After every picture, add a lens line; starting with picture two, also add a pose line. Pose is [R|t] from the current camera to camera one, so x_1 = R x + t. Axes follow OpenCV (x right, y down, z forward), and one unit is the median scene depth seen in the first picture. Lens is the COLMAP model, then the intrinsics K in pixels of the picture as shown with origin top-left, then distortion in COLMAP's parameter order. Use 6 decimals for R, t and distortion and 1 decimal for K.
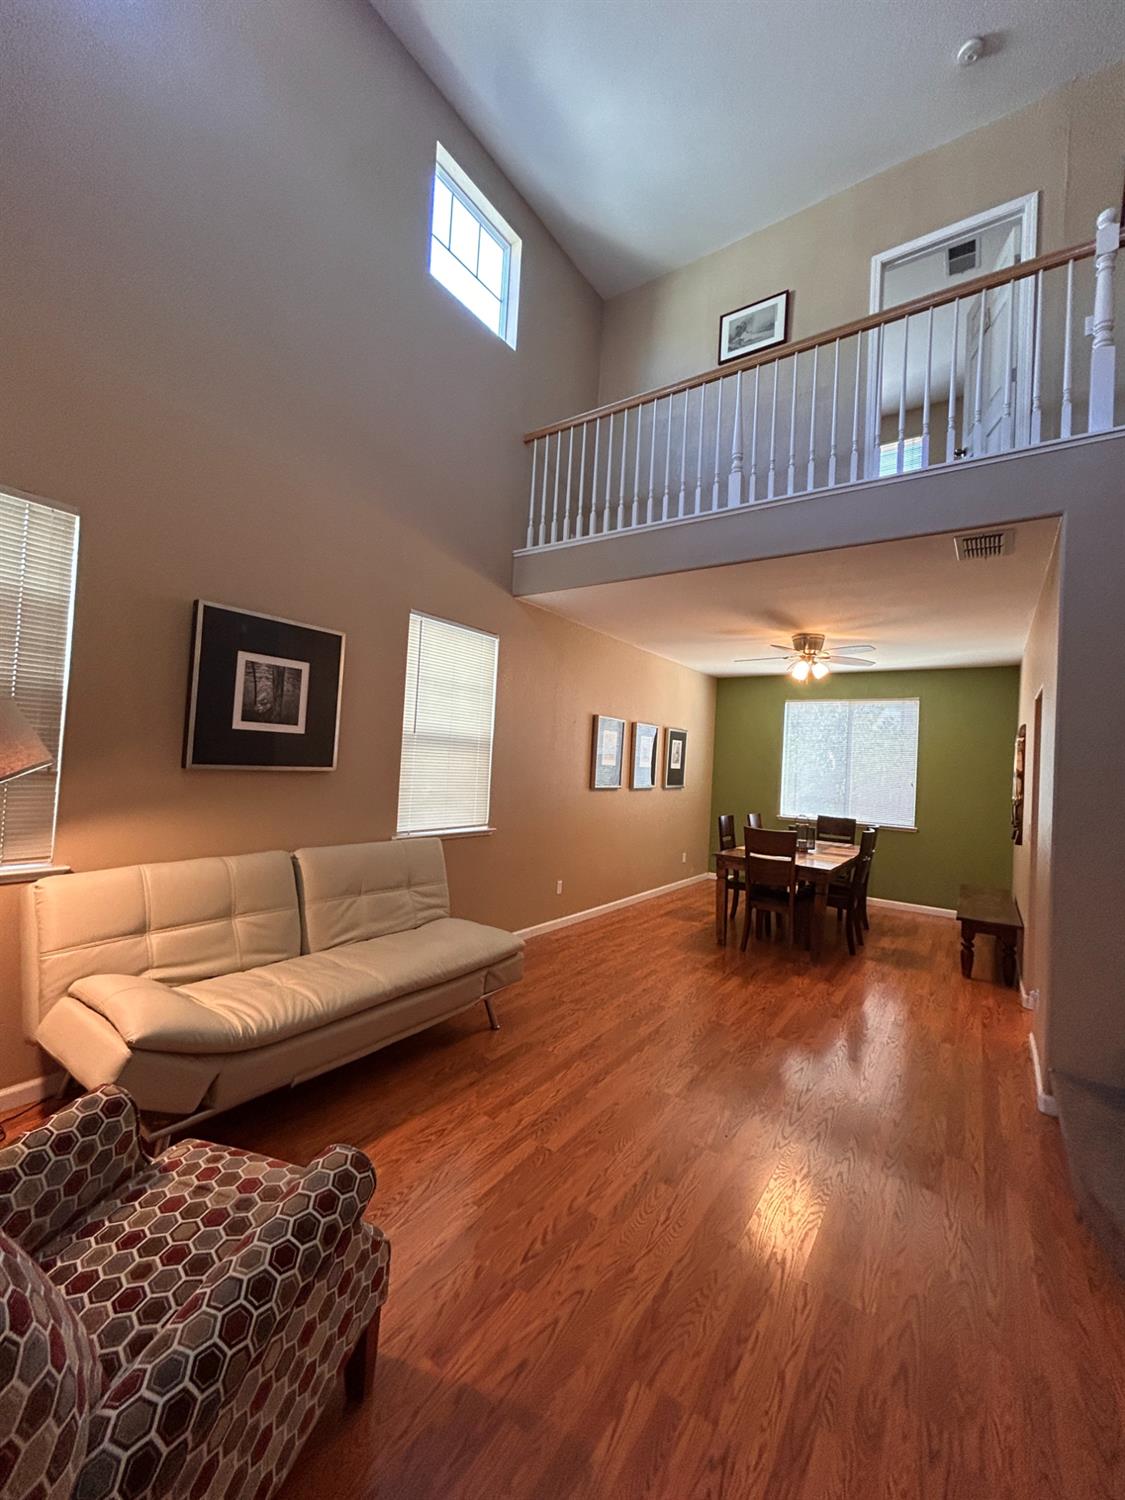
lens RADIAL K [[606.7, 0, 562.5], [0, 606.7, 750.0], [0, 0, 1]] dist [-0.000787, 0.000371]
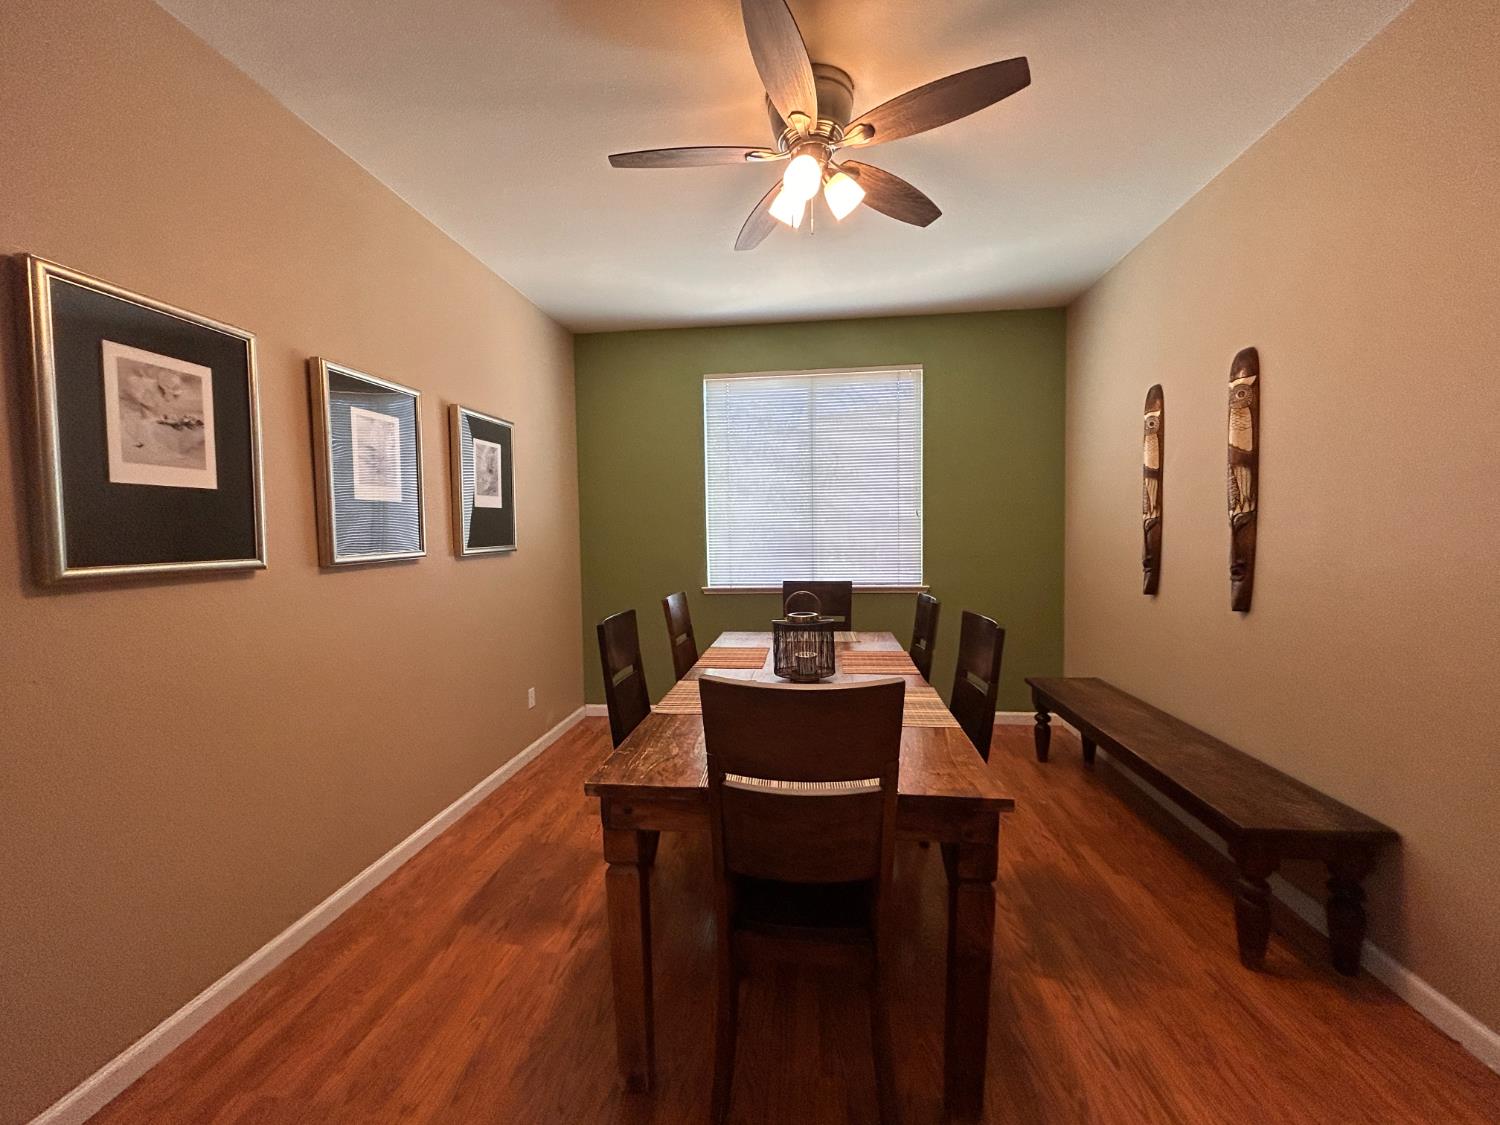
lens RADIAL K [[606.7, 0, 756.0], [0, 606.7, 564.0], [0, 0, 1]] dist [-0.000787, 0.000371]
pose [[0.870940, -0.092494, 0.482606, 0.142860], [0.050480, 0.993770, 0.099362, 0.038064], [-0.488789, -0.062177, 0.870183, 0.542407]]
